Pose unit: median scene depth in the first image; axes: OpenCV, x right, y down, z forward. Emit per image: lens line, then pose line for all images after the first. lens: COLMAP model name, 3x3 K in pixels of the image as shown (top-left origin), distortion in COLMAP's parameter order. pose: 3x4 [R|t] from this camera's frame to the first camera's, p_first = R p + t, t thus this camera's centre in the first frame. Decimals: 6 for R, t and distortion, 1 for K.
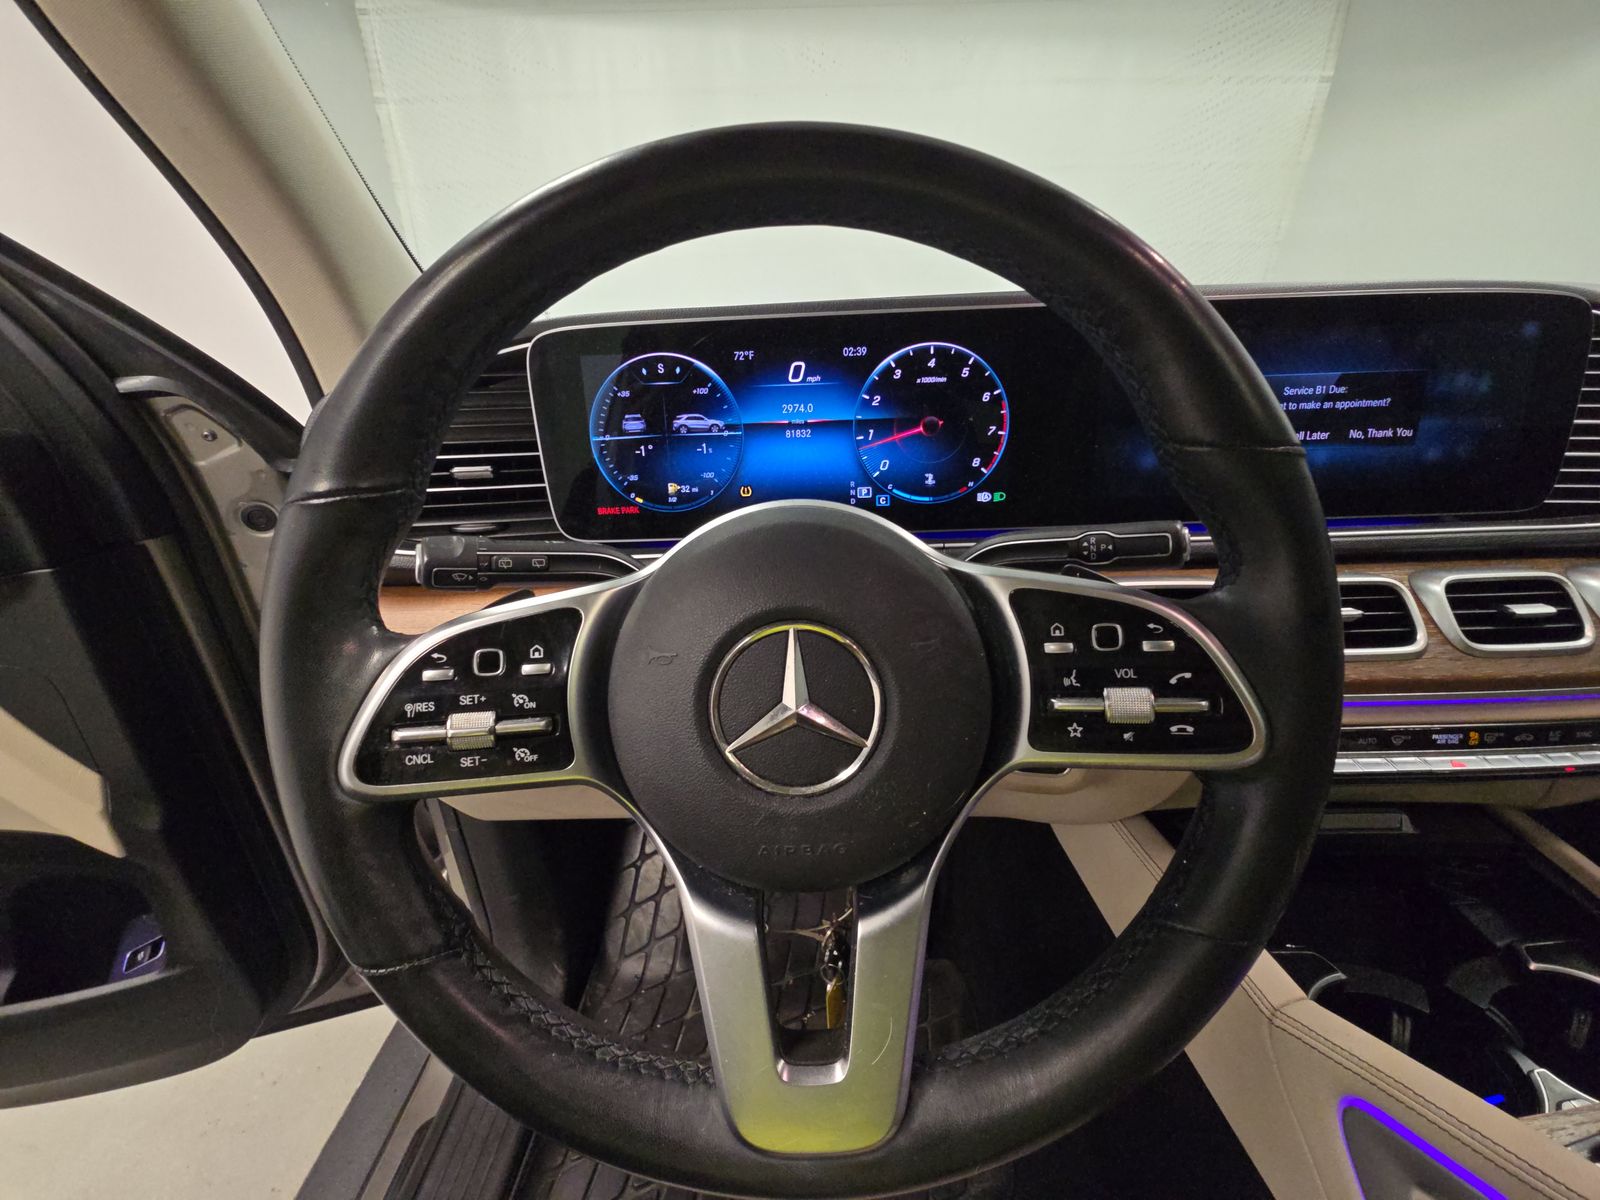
lens RADIAL K [[652.4, 0, 806.3], [0, 652.4, 591.5], [0, 0, 1]] dist [0.008770, -0.006106]
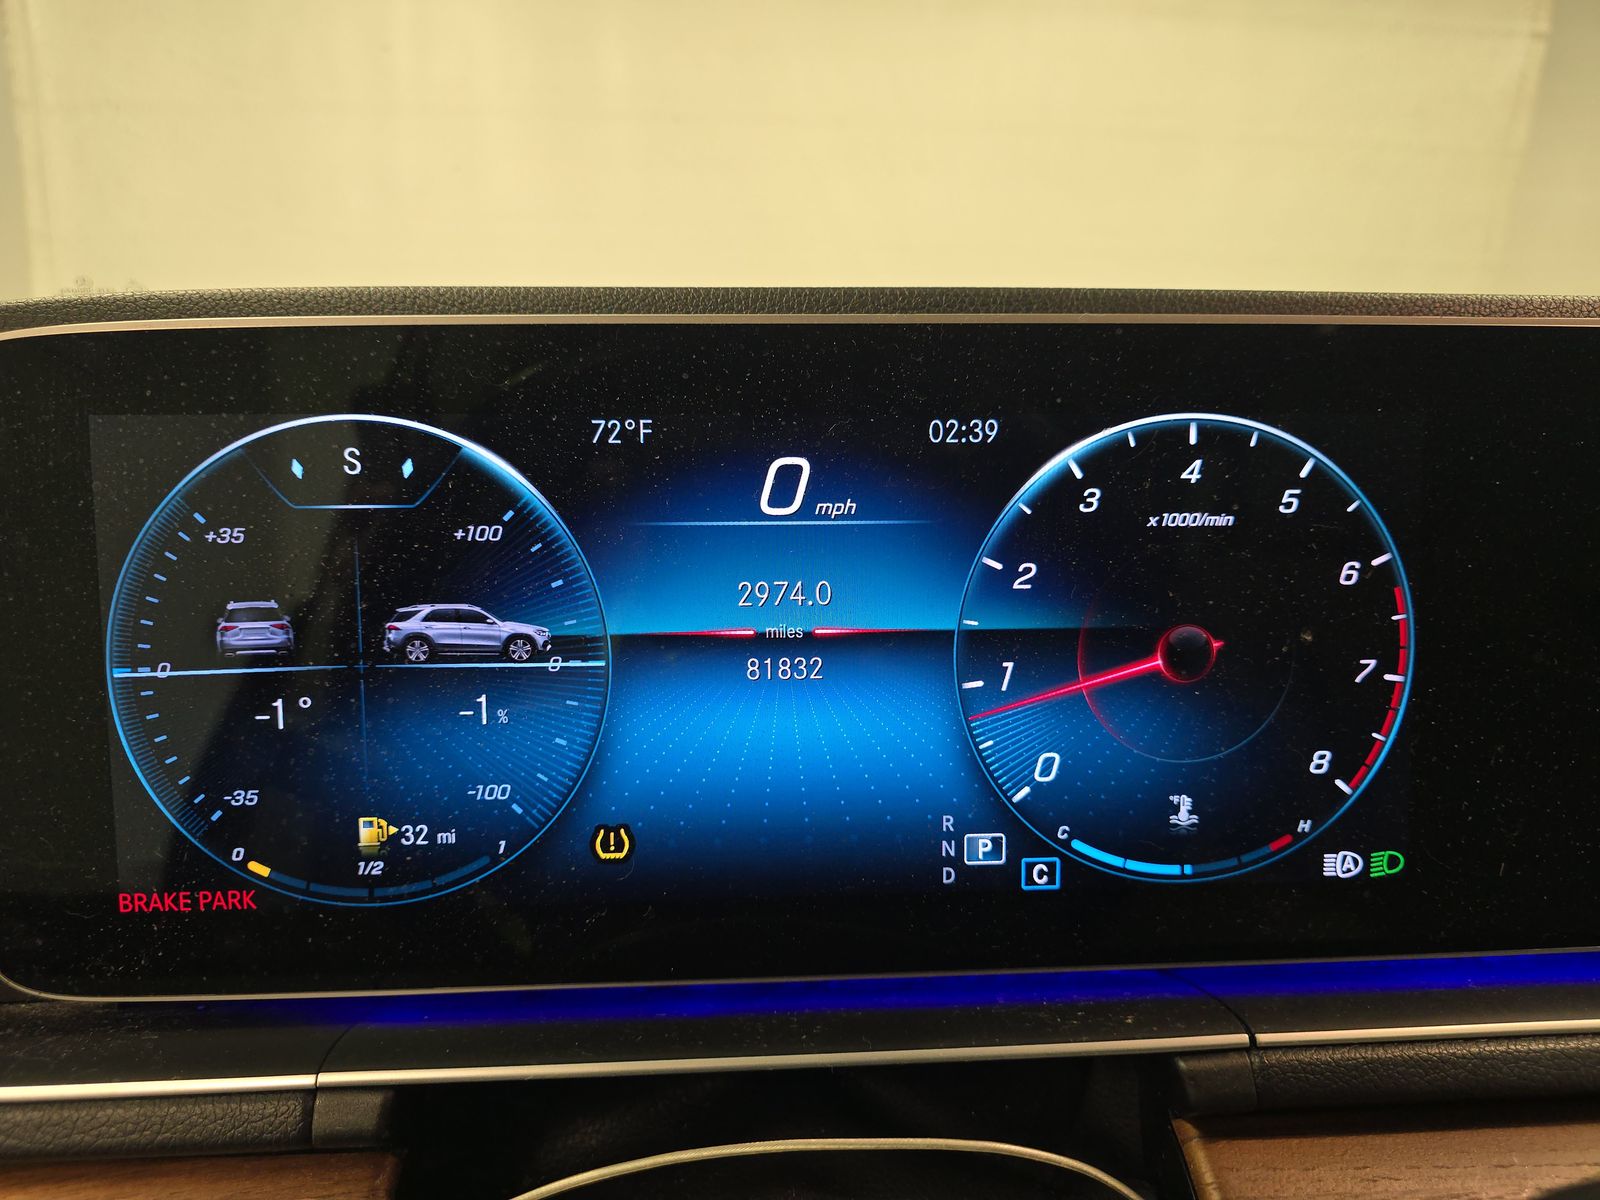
lens RADIAL K [[1089.6, 0, 810.4], [0, 1089.6, 604.9], [0, 0, 1]] dist [0.008904, -0.009840]
pose [[0.996567, 0.020331, 0.080259, -0.043784], [-0.006460, 0.985520, -0.169434, -0.186189], [-0.082542, 0.168333, 0.982268, 0.478233]]
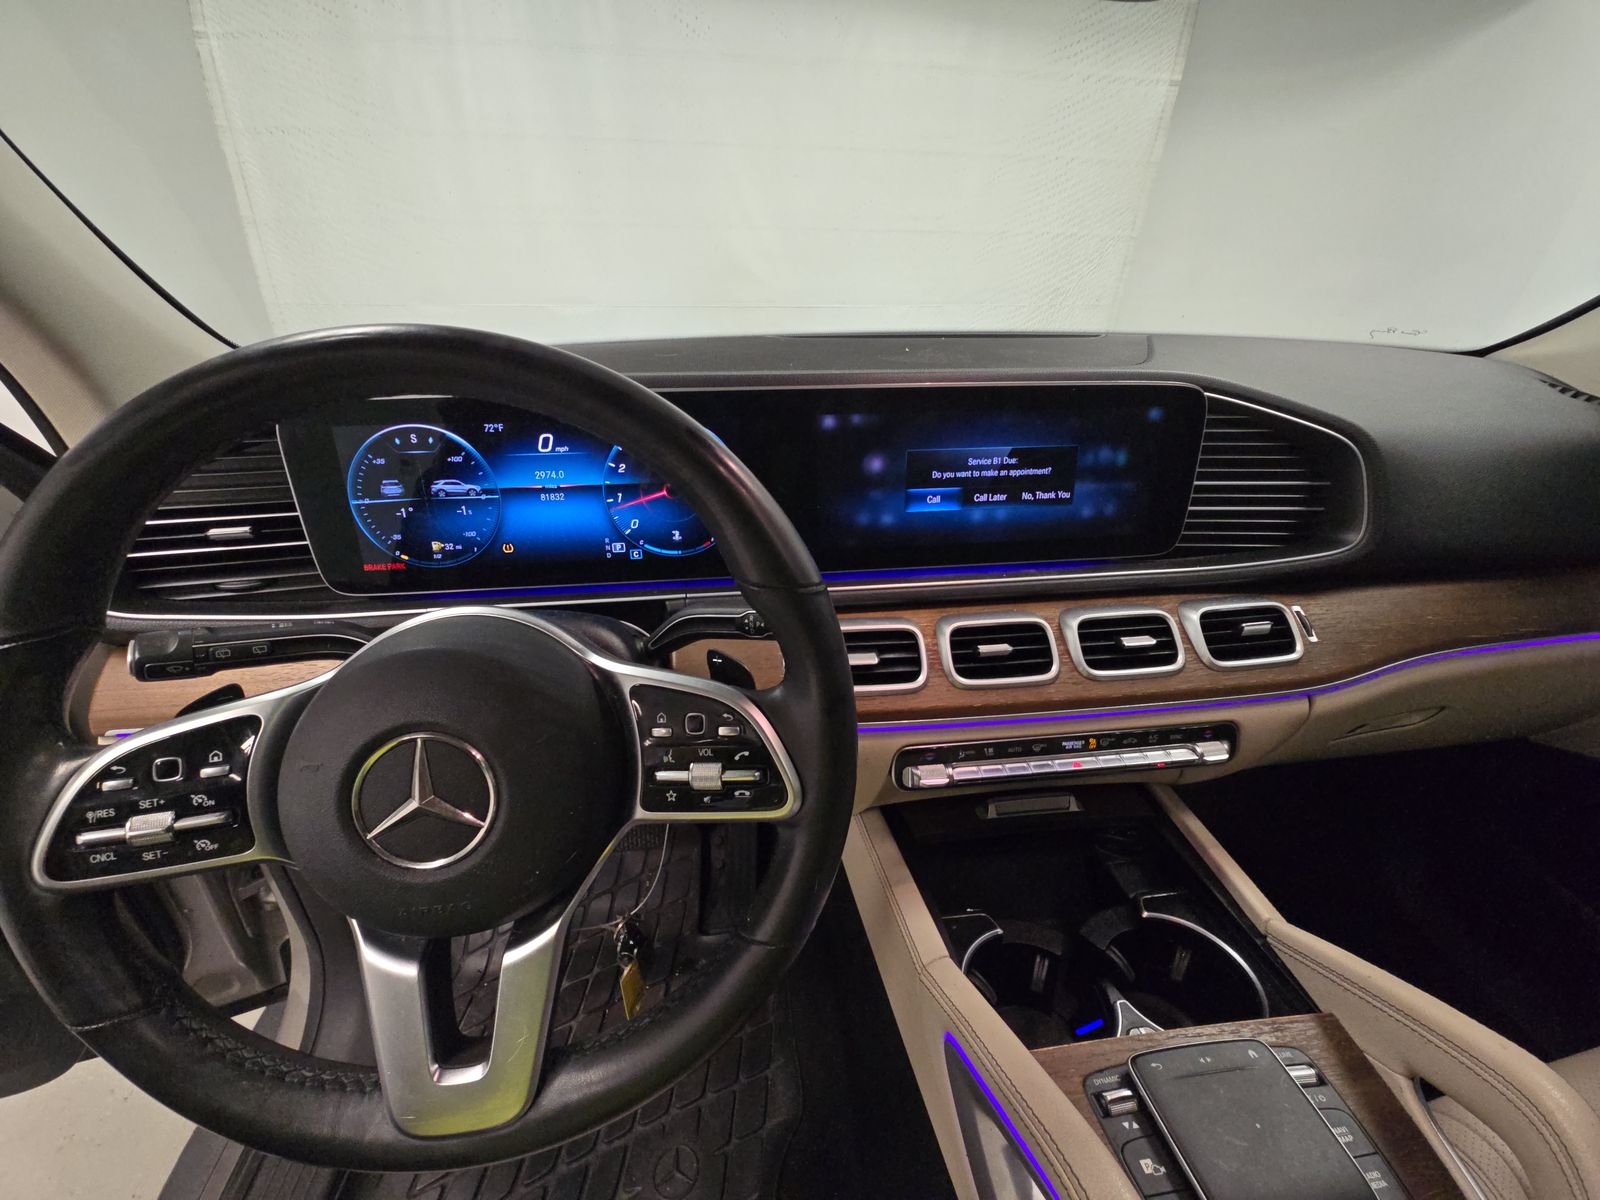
lens RADIAL K [[652.4, 0, 812.2], [0, 652.4, 587.2], [0, 0, 1]] dist [0.008770, -0.006106]
pose [[0.991260, -0.023898, 0.129737, 0.282592], [0.017311, 0.998515, 0.051663, -0.141666], [-0.130779, -0.048965, 0.990202, -0.164424]]
